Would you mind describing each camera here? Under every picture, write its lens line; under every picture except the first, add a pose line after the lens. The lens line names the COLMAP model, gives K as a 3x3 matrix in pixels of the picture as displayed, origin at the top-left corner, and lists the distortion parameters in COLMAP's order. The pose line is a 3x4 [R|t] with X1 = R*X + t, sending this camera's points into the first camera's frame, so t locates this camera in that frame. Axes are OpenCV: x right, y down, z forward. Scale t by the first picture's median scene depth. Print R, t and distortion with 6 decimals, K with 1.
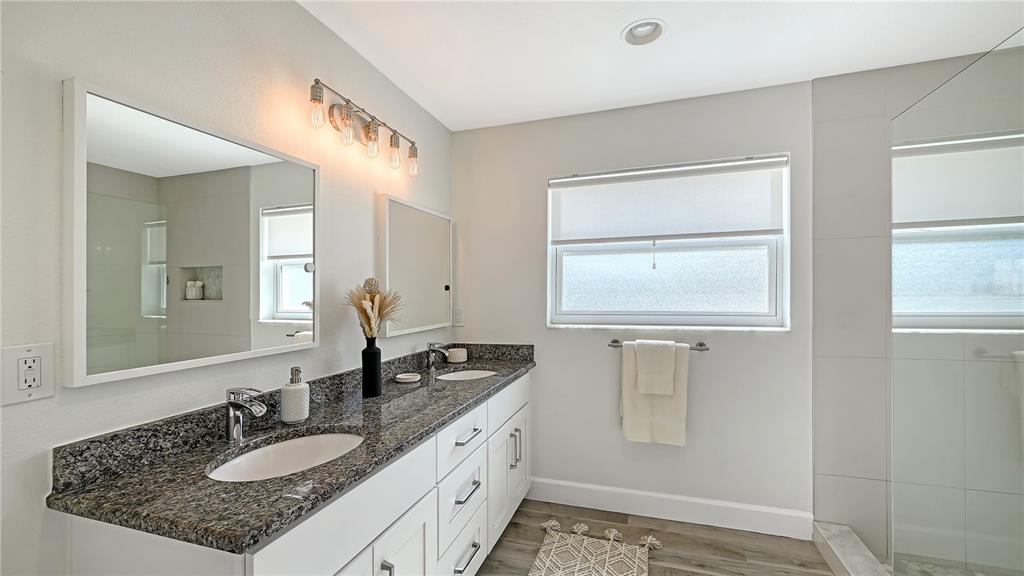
lens RADIAL K [[410.2, 0, 512.0], [0, 410.2, 288.0], [0, 0, 1]] dist [-0.010321, -0.000115]
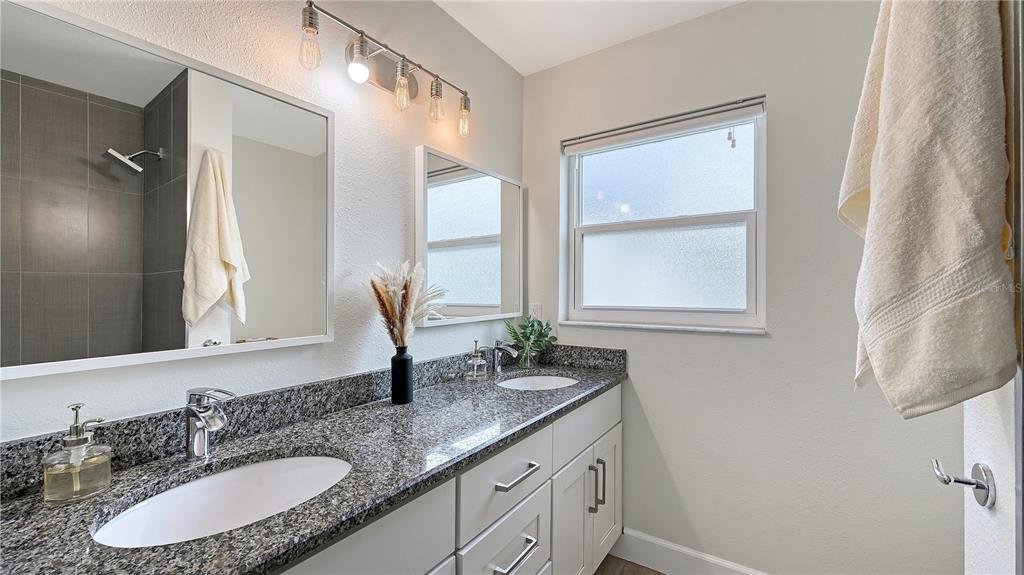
lens RADIAL K [[410.2, 0, 512.0], [0, 410.2, 287.5], [0, 0, 1]] dist [-0.010321, -0.000115]
pose [[0.955333, 0.004405, -0.295499, 0.086906], [-0.002789, 0.999979, 0.005889, 0.023831], [0.295519, -0.004802, 0.955325, 0.254986]]
